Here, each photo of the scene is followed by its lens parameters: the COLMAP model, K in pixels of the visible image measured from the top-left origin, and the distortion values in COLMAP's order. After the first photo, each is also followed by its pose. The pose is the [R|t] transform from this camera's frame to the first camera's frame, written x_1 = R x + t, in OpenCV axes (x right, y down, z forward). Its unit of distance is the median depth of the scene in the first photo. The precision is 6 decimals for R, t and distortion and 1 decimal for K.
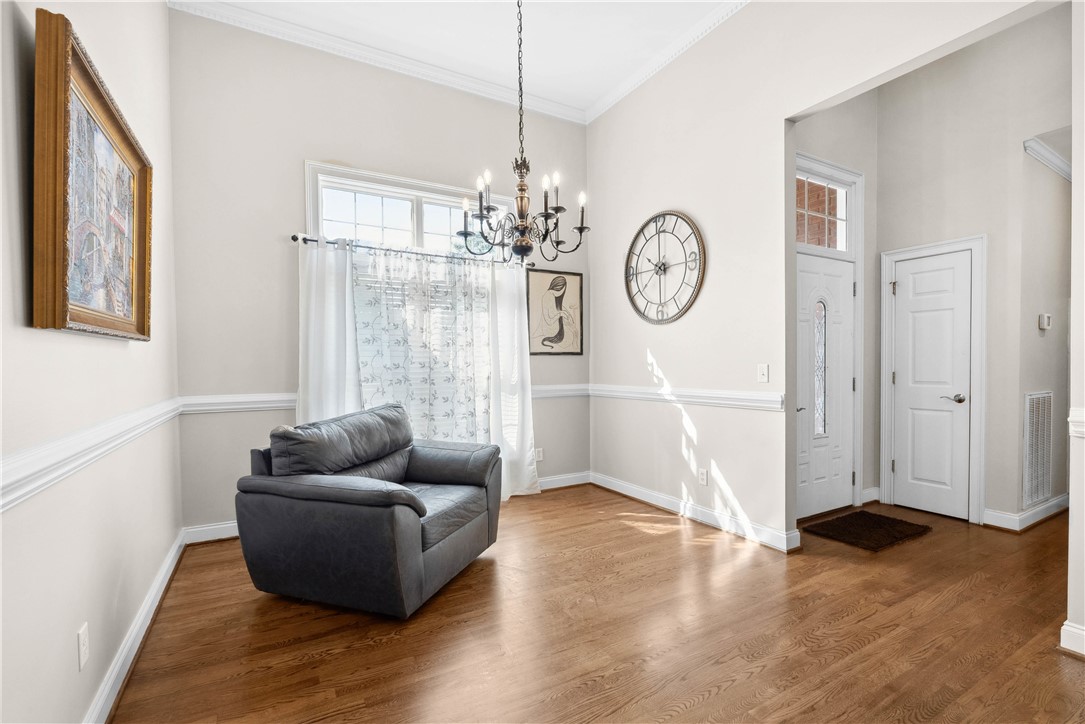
lens RADIAL K [[484.5, 0, 541.0], [0, 484.5, 371.2], [0, 0, 1]] dist [-0.007336, 0.000153]
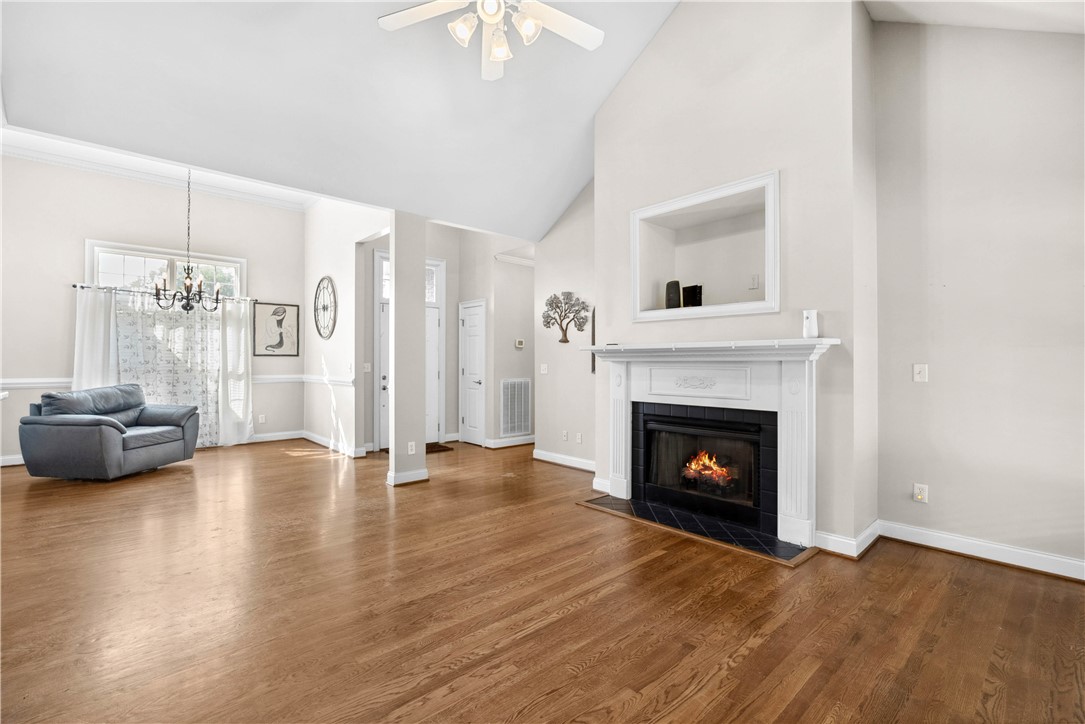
lens RADIAL K [[484.5, 0, 545.9], [0, 484.5, 353.2], [0, 0, 1]] dist [-0.007336, 0.000153]
pose [[0.977249, 0.015362, 0.211540, 0.685815], [-0.009013, 0.999480, -0.030945, -0.002729], [-0.211905, 0.028334, 0.976879, -0.903848]]
